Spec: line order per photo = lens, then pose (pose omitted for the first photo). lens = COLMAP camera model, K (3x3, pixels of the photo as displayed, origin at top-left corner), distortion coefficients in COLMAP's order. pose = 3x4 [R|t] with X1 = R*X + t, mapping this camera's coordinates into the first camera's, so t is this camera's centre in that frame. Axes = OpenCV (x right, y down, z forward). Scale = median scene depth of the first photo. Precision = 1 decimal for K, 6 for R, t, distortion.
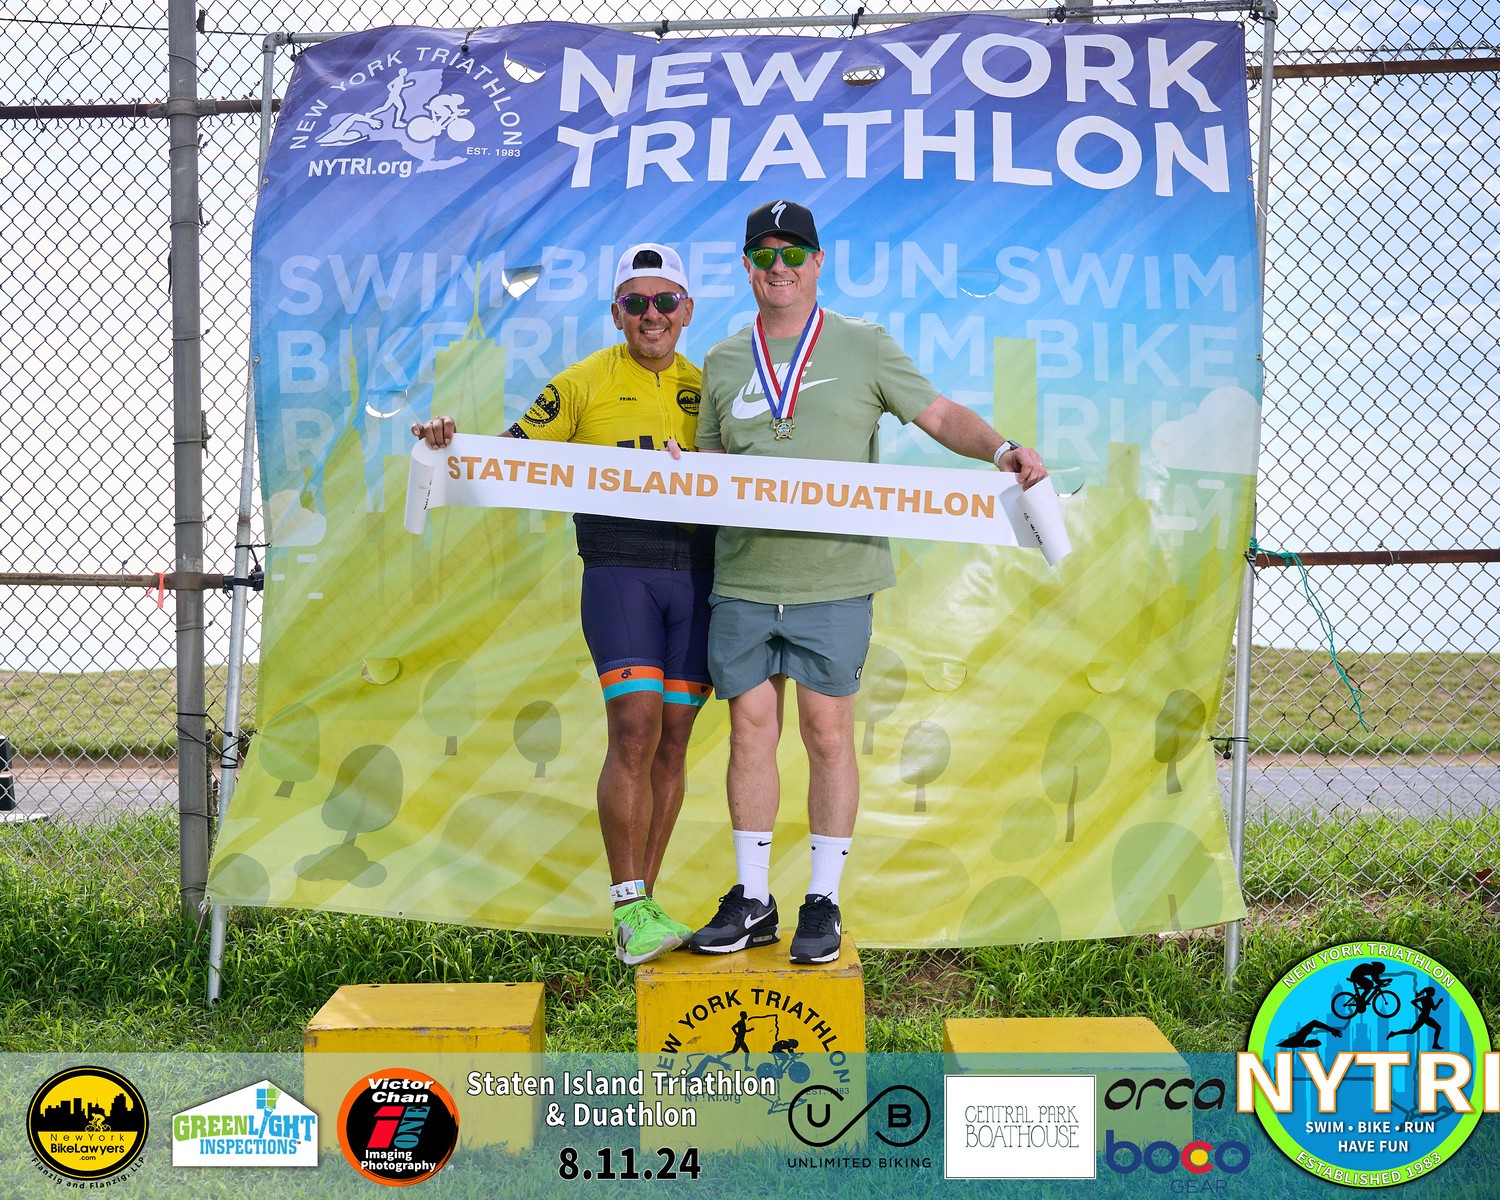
lens RADIAL K [[1439.9, 0, 684.9], [0, 1439.9, 622.4], [0, 0, 1]] dist [-0.002269, -0.012089]
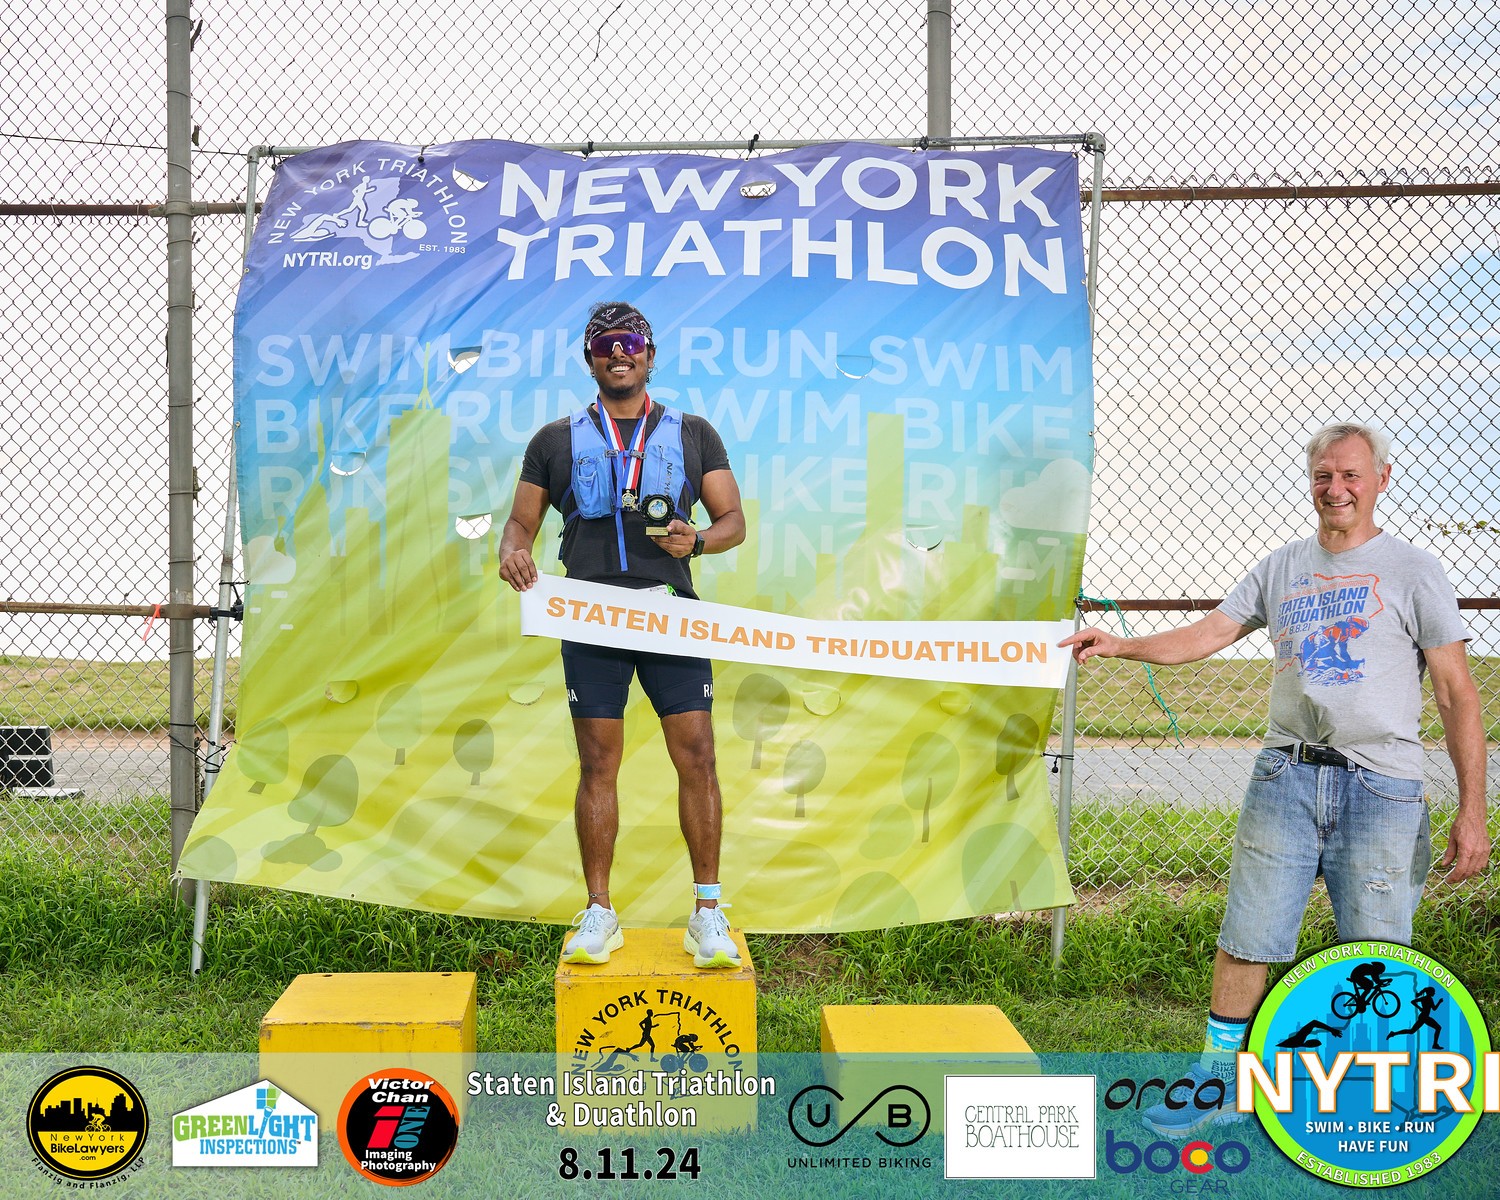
lens RADIAL K [[1049.5, 0, 630.6], [0, 1049.5, 638.5], [0, 0, 1]] dist [-0.005221, -0.000012]
pose [[0.999614, 0.011082, 0.025489, 0.001658], [-0.011255, 0.999915, 0.006654, -0.017037], [-0.025413, -0.006938, 0.999653, 0.137885]]
